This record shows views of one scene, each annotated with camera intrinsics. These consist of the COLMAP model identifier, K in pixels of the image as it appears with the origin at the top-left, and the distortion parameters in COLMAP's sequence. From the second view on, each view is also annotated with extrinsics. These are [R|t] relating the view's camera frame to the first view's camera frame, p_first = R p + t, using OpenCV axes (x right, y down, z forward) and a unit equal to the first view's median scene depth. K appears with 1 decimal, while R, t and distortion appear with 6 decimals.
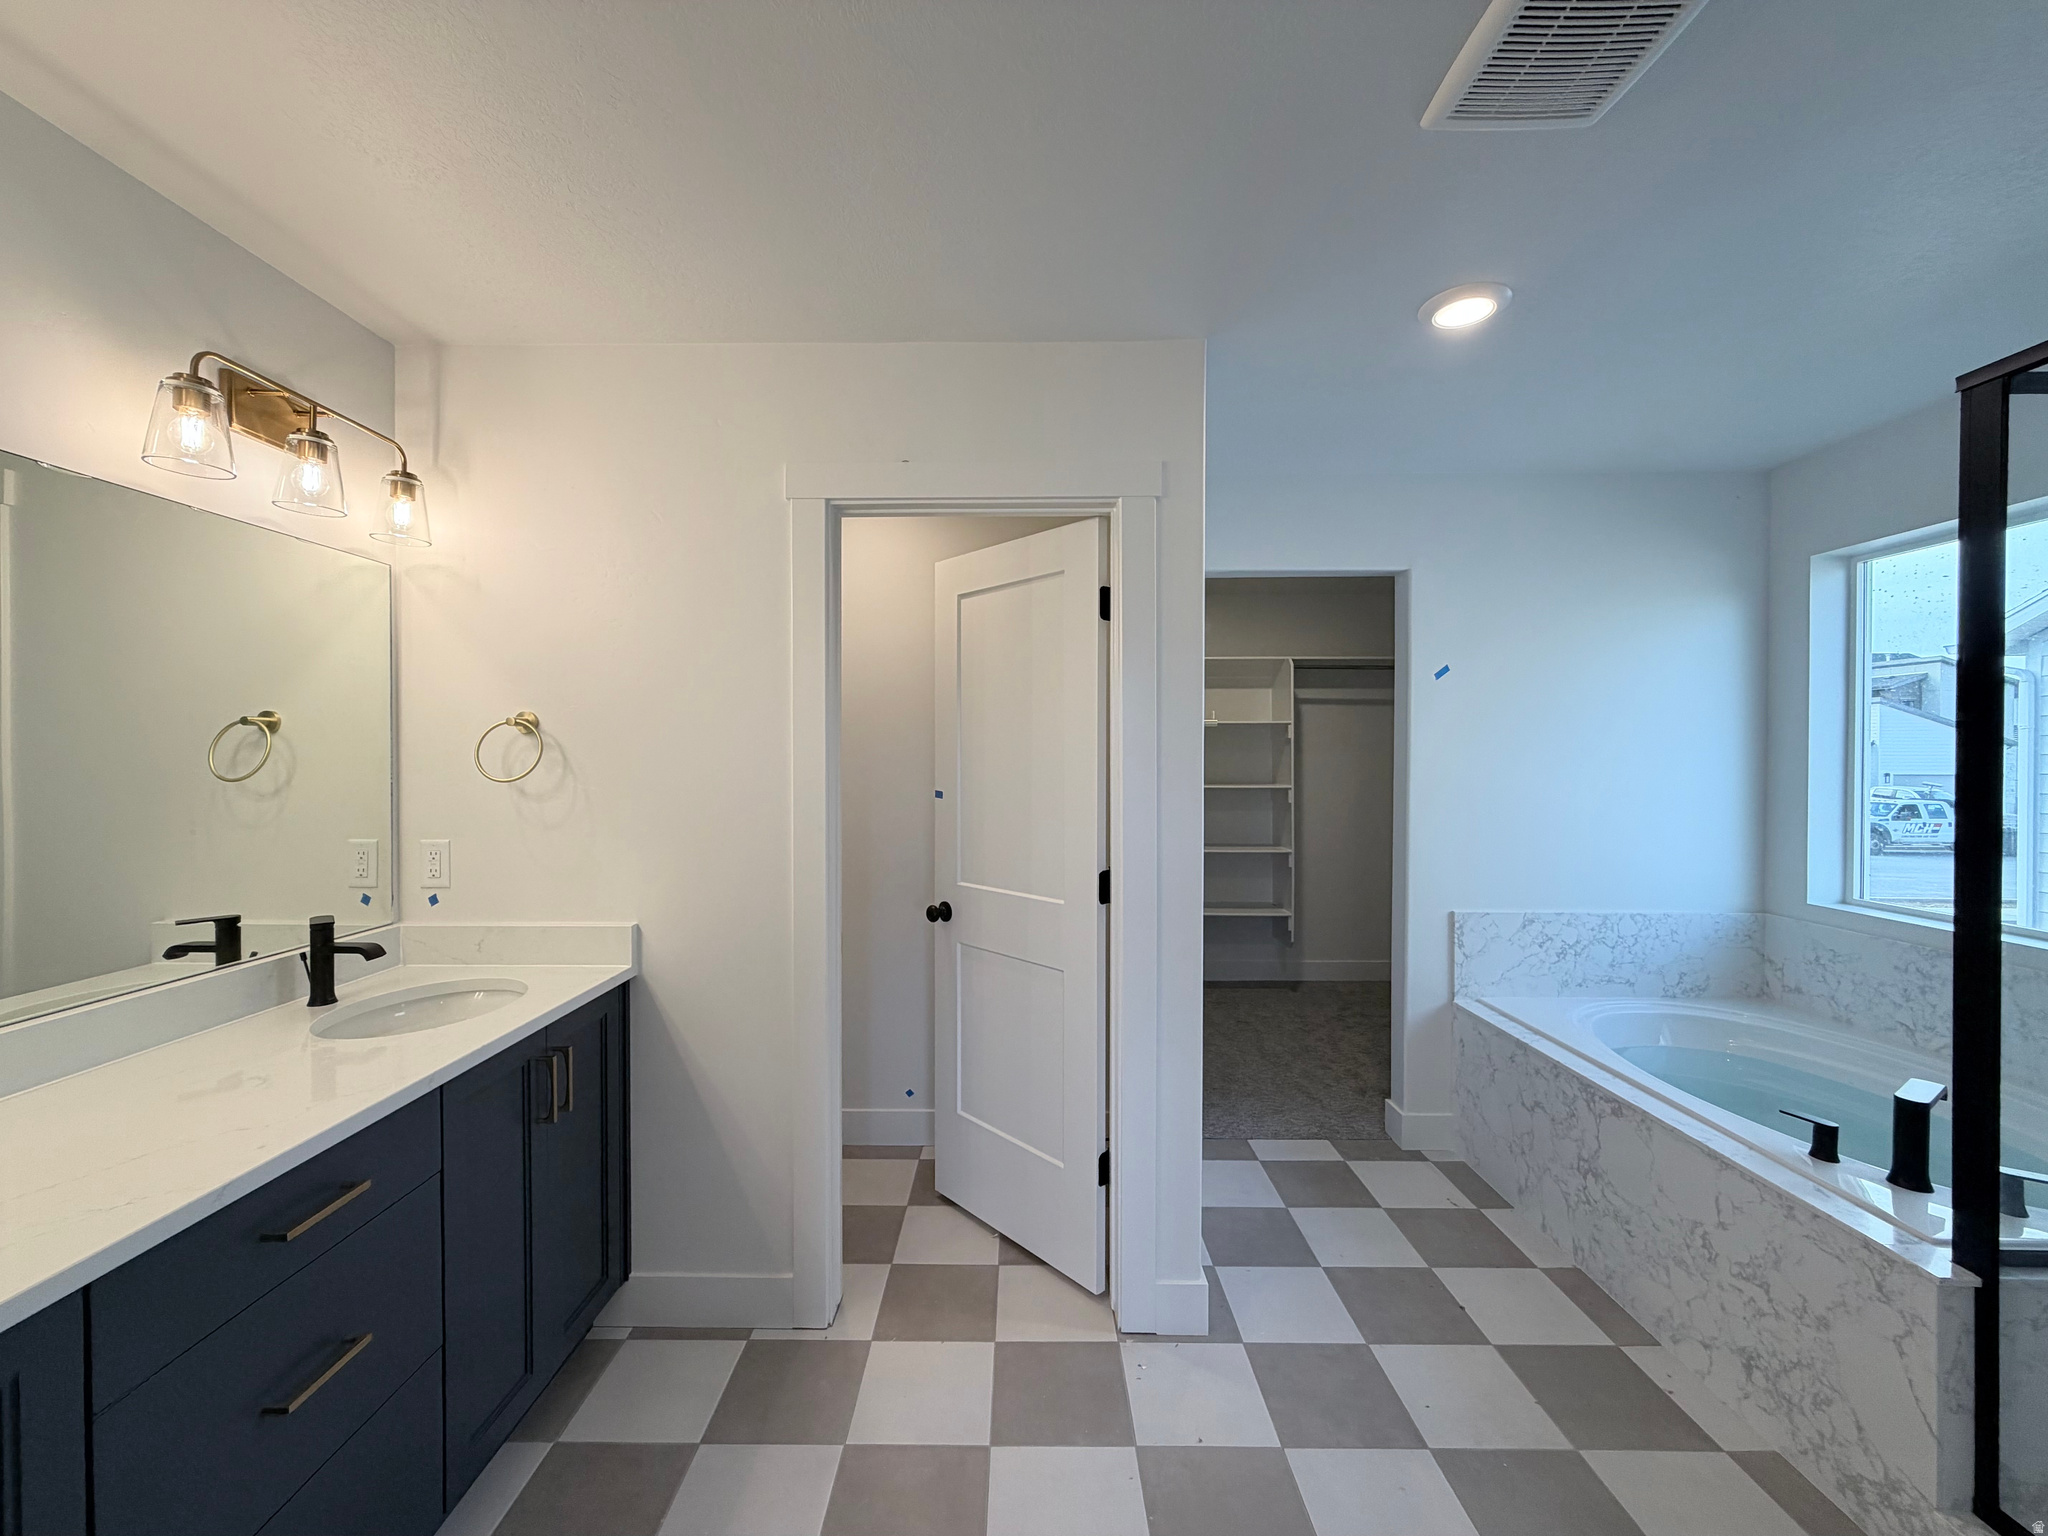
lens RADIAL K [[815.0, 0, 1012.6], [0, 815.0, 764.5], [0, 0, 1]] dist [-0.000922, 0.000650]
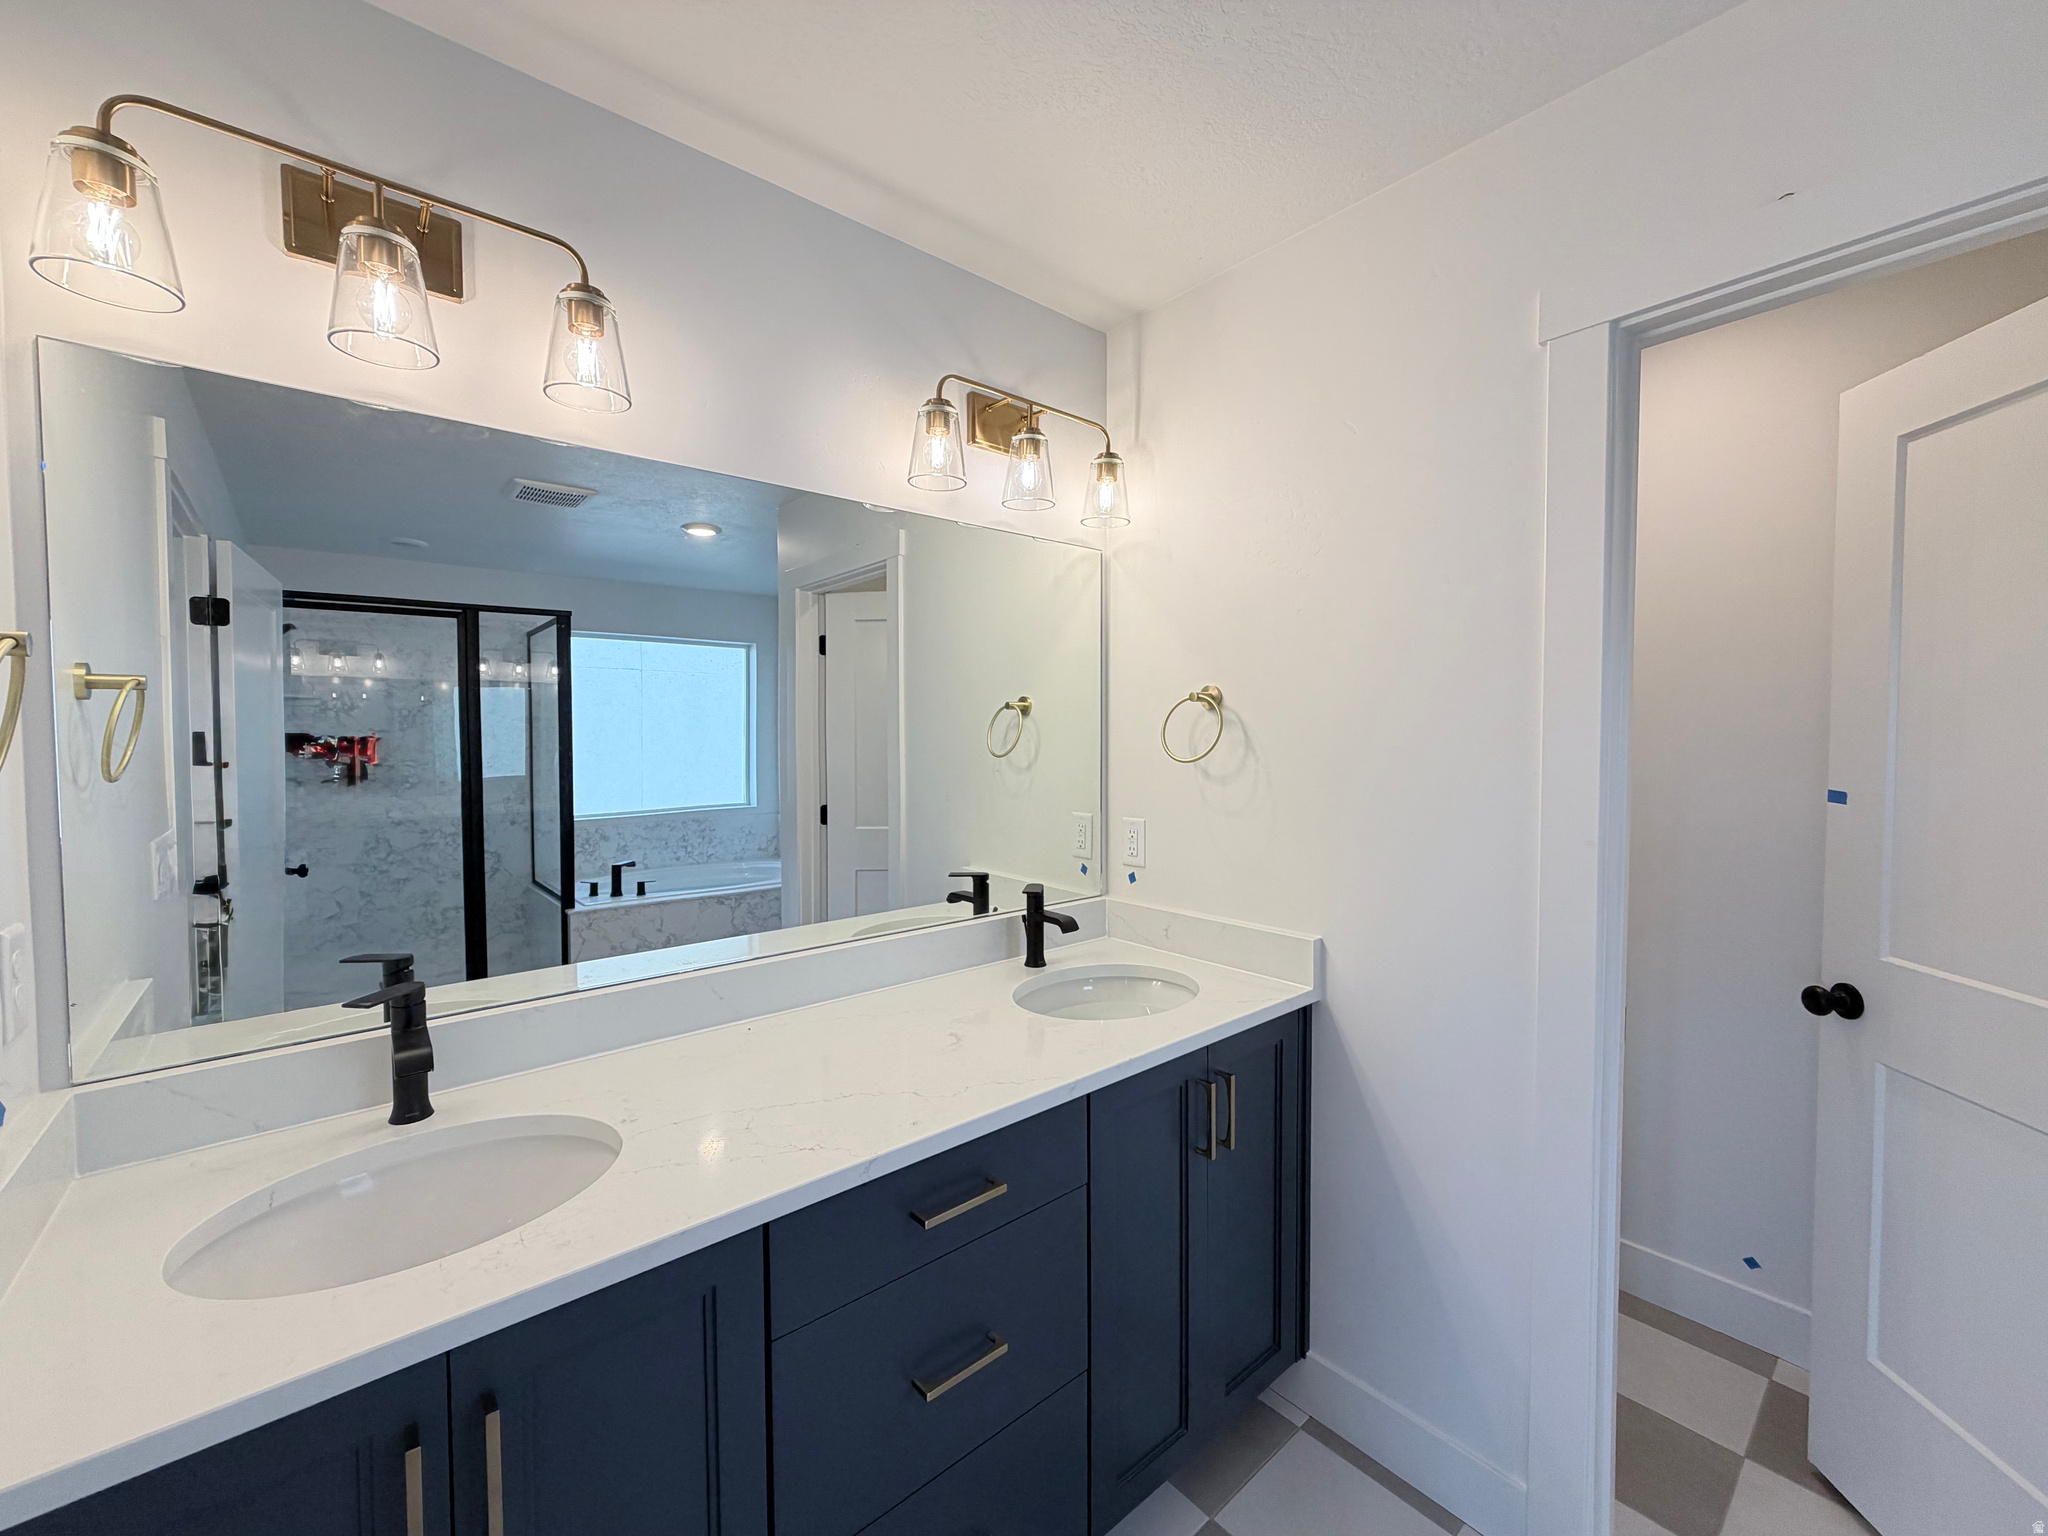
lens RADIAL K [[815.0, 0, 1016.9], [0, 815.0, 767.5], [0, 0, 1]] dist [-0.000922, 0.000650]
pose [[0.656886, 0.024403, -0.753595, -0.052390], [-0.002762, 0.999547, 0.029959, 0.000032], [0.753985, -0.017598, 0.656656, 0.253724]]
